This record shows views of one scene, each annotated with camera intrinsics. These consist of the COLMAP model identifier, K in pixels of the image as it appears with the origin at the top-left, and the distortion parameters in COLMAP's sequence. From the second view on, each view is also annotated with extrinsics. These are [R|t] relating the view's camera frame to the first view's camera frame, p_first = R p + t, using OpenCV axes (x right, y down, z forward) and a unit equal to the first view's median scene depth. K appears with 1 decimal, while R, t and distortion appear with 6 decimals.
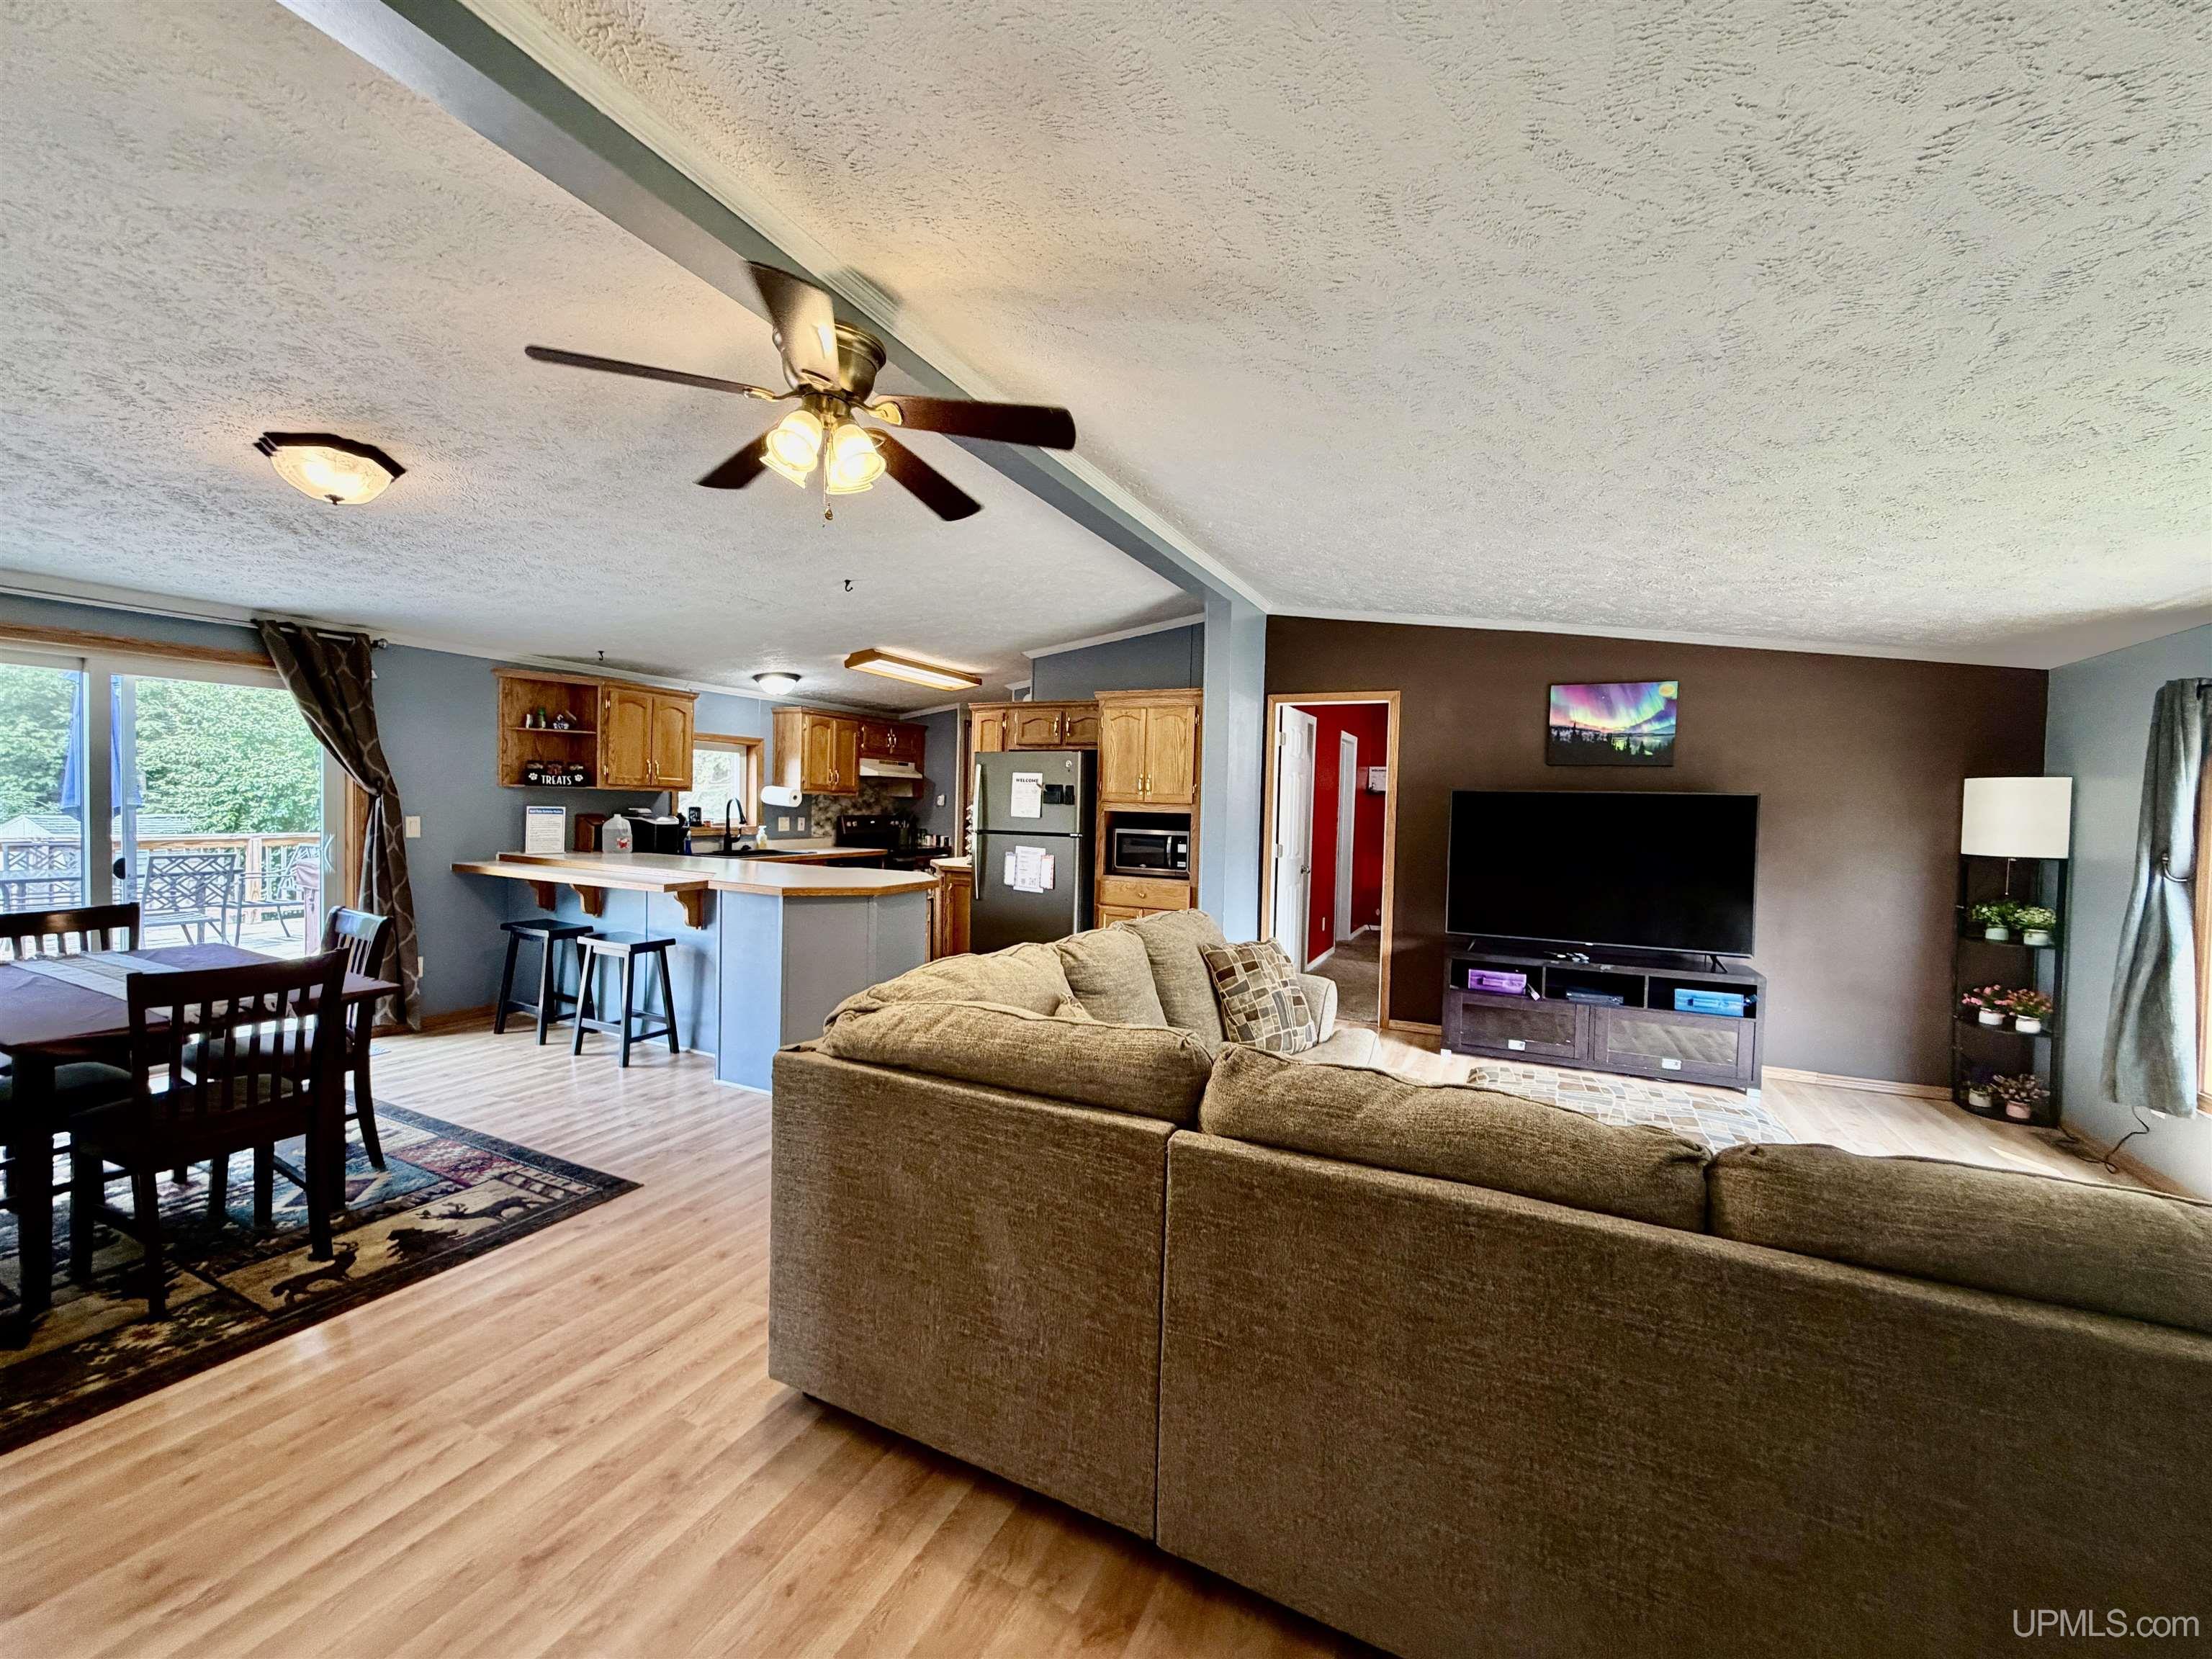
lens RADIAL K [[877.5, 0, 1099.0], [0, 877.5, 827.7], [0, 0, 1]] dist [-0.000653, 0.000293]
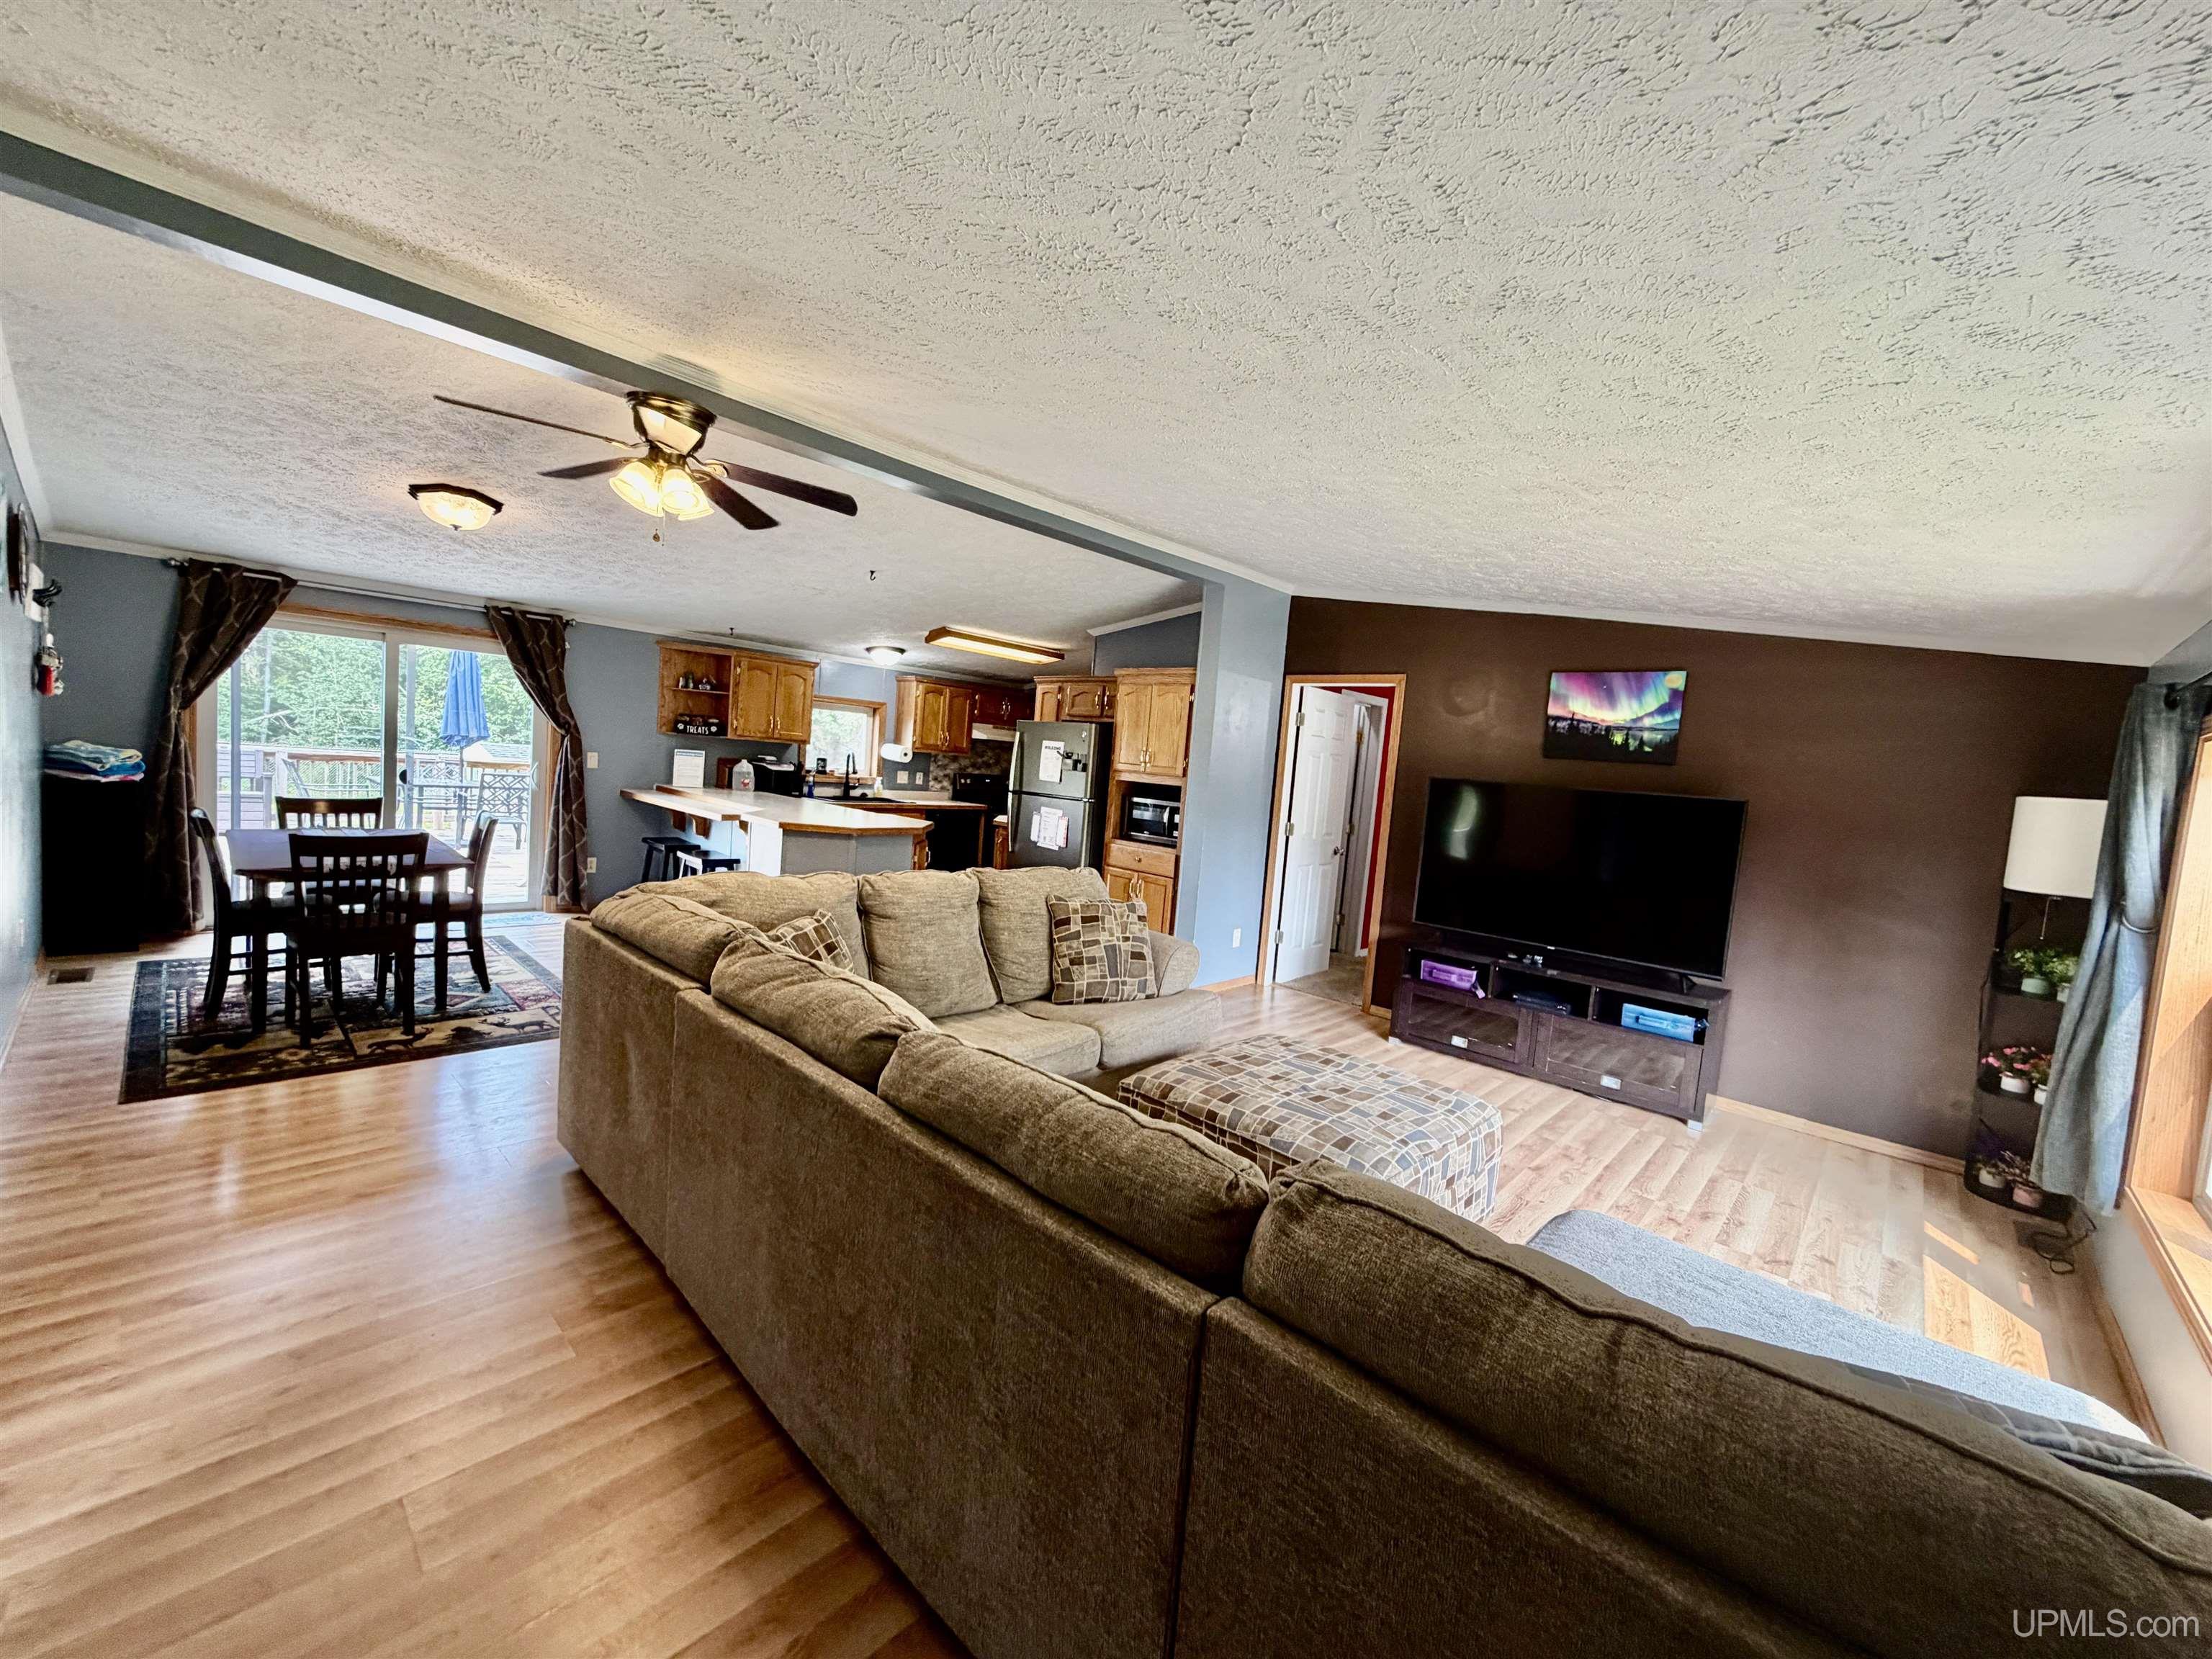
lens RADIAL K [[878.9, 0, 1099.4], [0, 878.9, 828.4], [0, 0, 1]] dist [-0.000314, -0.000240]
pose [[0.951736, 0.074741, -0.297677, 0.327675], [-0.064898, 0.996972, 0.042829, -0.004398], [0.299977, -0.021443, 0.953705, -0.042823]]
